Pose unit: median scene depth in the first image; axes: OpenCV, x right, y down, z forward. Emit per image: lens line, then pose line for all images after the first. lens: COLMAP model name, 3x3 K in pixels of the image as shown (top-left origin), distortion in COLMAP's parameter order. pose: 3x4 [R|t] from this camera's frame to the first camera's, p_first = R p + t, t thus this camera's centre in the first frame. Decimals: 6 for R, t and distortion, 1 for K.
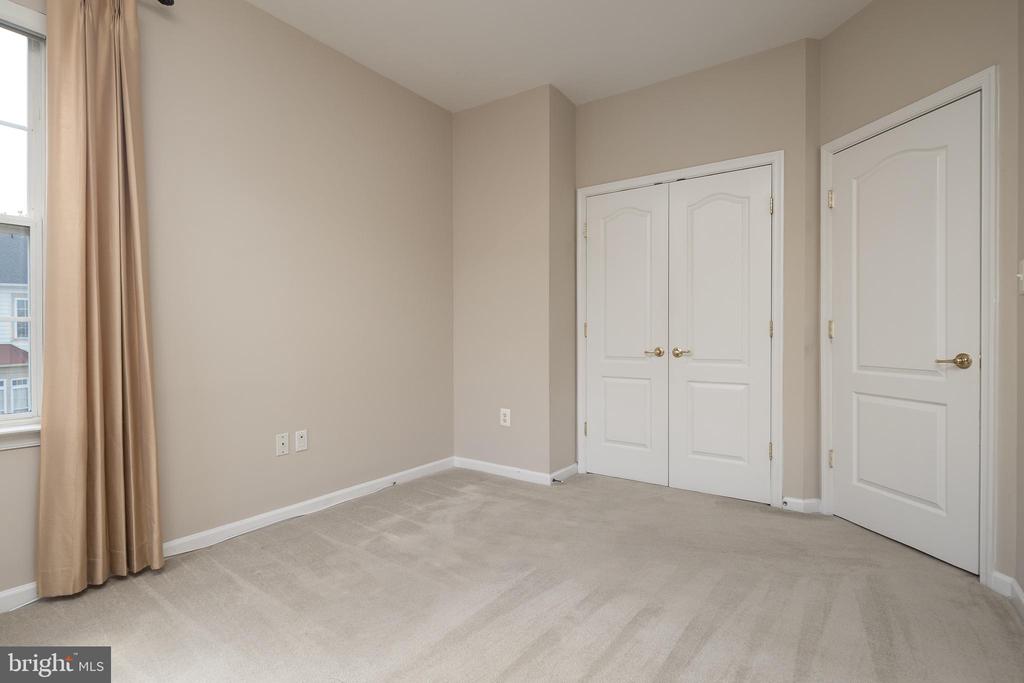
lens RADIAL K [[508.9, 0, 511.2], [0, 508.9, 340.3], [0, 0, 1]] dist [0.000001, 0.000280]
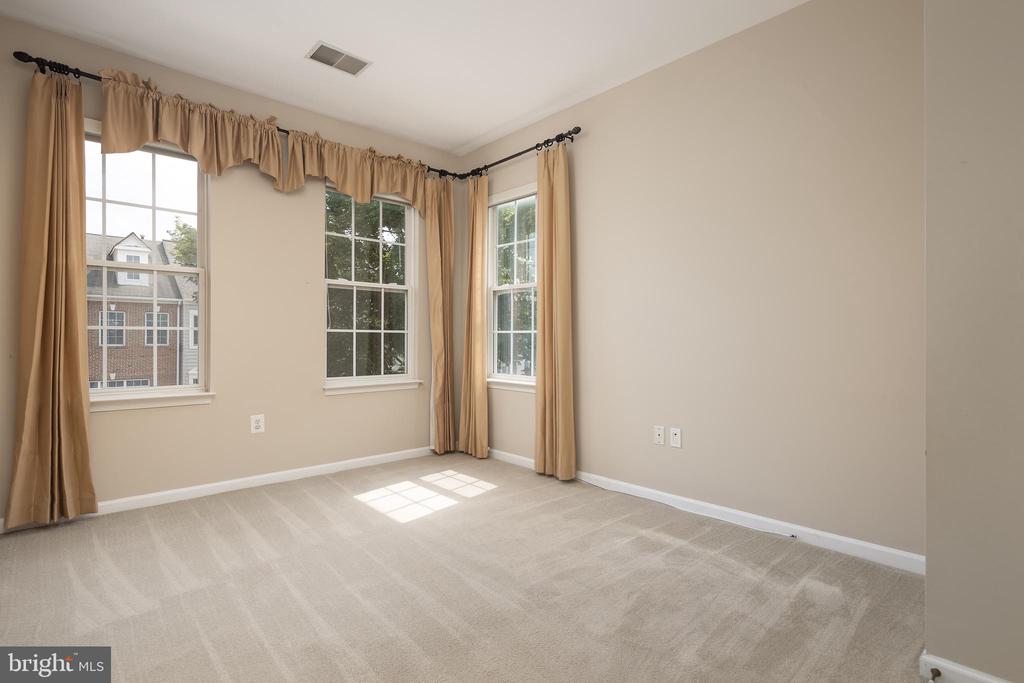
lens RADIAL K [[508.9, 0, 508.0], [0, 508.9, 341.5], [0, 0, 1]] dist [0.000001, 0.000280]
pose [[-0.234535, -0.004608, -0.972097, 0.723035], [-0.017335, 0.999850, -0.000557, 0.000282], [0.971953, 0.016721, -0.234579, 0.910315]]
